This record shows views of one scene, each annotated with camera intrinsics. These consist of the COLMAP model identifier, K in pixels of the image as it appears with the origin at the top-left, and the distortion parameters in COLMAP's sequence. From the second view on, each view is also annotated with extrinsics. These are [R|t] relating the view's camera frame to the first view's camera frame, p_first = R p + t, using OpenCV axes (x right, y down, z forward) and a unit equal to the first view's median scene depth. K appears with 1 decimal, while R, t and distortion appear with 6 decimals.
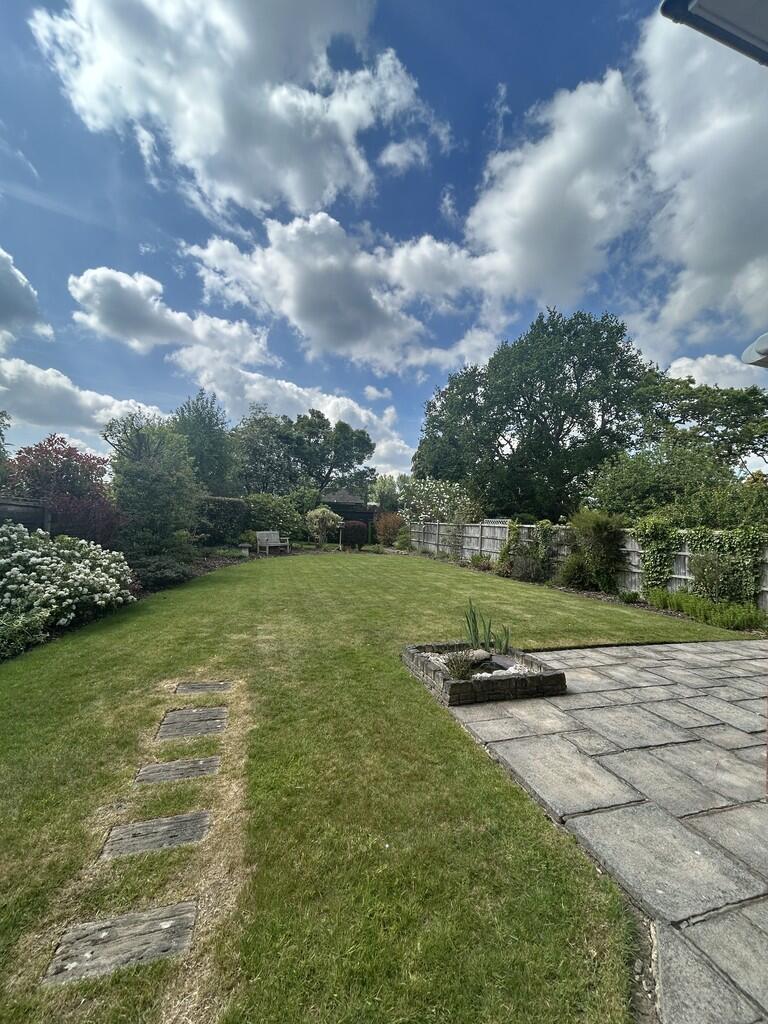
lens RADIAL K [[410.8, 0, 382.9], [0, 410.8, 508.8], [0, 0, 1]] dist [-0.003782, 0.000519]
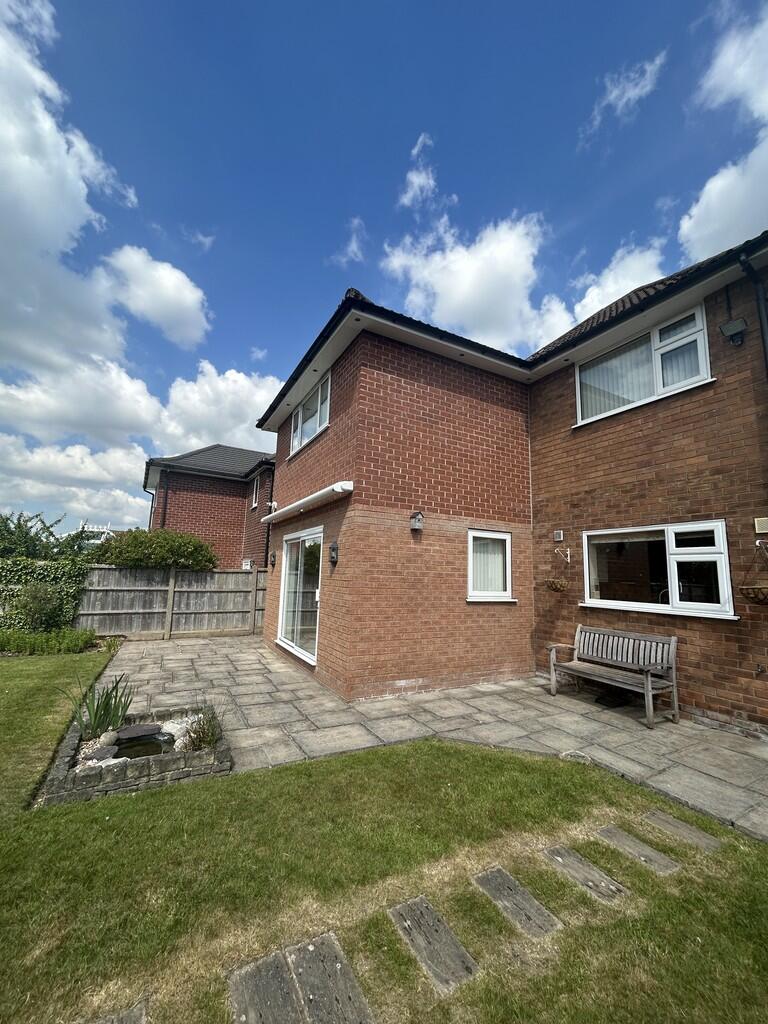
lens RADIAL K [[415.8, 0, 387.3], [0, 415.8, 511.0], [0, 0, 1]] dist [0.000075, -0.000212]
pose [[-0.206907, 0.103715, 0.972848, -1.095714], [-0.072713, 0.989985, -0.121007, -0.022288], [-0.975655, -0.095776, -0.197294, 1.102810]]
